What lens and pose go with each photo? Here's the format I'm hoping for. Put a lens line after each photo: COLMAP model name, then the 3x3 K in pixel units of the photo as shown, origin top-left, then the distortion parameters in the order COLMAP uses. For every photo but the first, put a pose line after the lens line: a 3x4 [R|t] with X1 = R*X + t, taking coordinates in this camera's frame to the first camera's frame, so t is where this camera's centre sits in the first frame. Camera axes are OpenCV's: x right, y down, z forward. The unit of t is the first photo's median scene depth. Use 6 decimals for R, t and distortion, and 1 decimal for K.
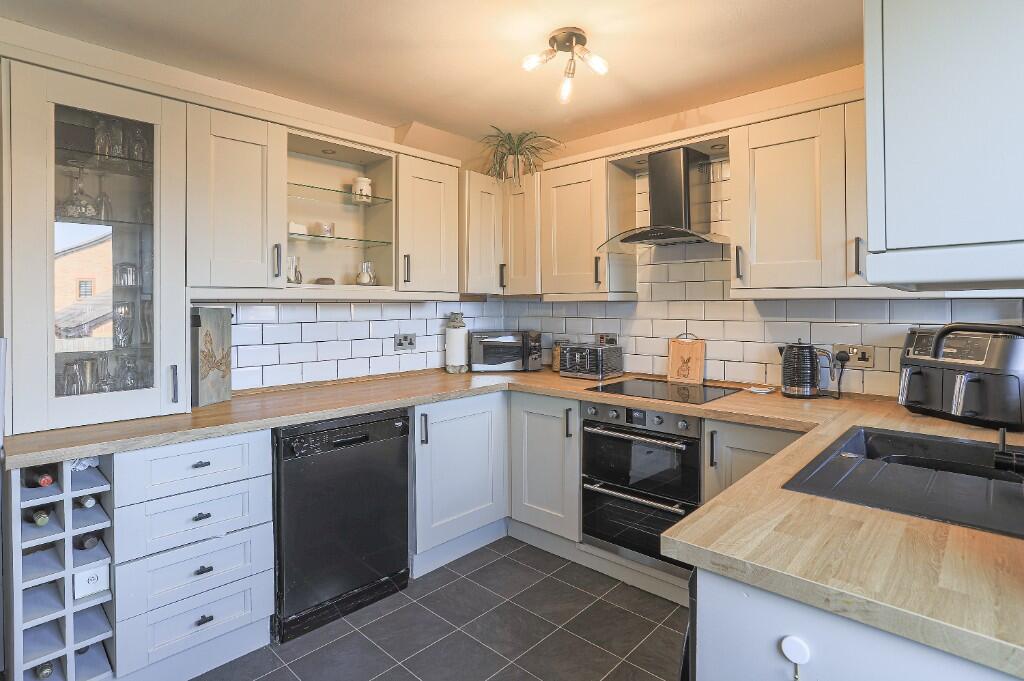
lens RADIAL K [[540.8, 0, 510.8], [0, 540.8, 307.1], [0, 0, 1]] dist [-0.033300, -0.000310]
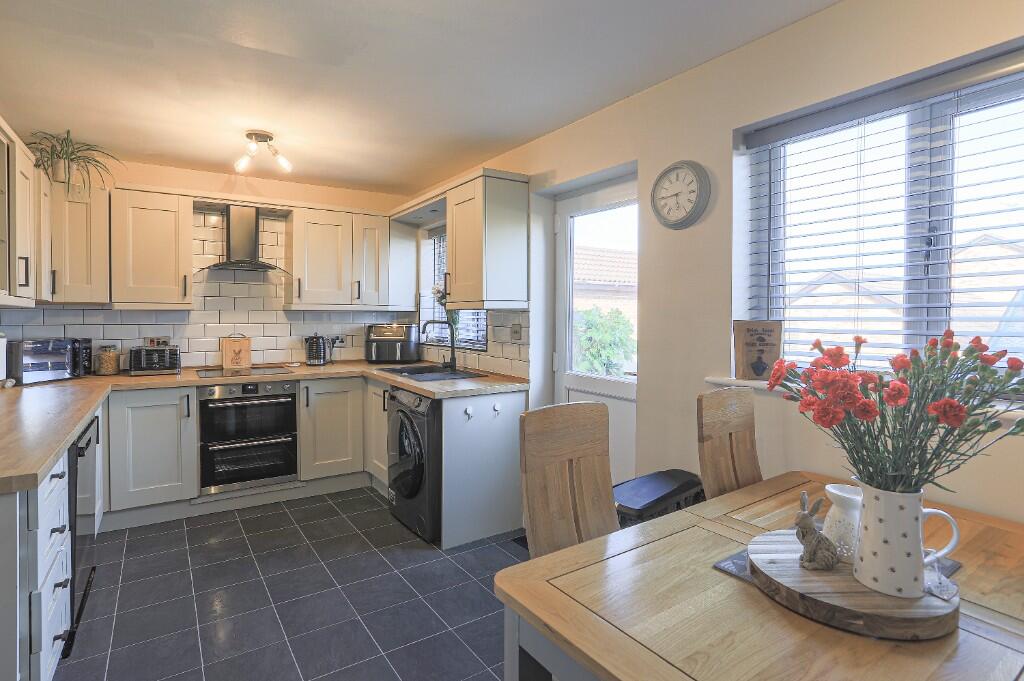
lens RADIAL K [[540.8, 0, 510.8], [0, 540.8, 307.1], [0, 0, 1]] dist [-0.033300, -0.000310]
pose [[0.198018, 0.020554, 0.979983, -0.986722], [0.005362, 0.999742, -0.022052, 0.015494], [-0.980184, 0.009622, 0.197856, 0.007958]]
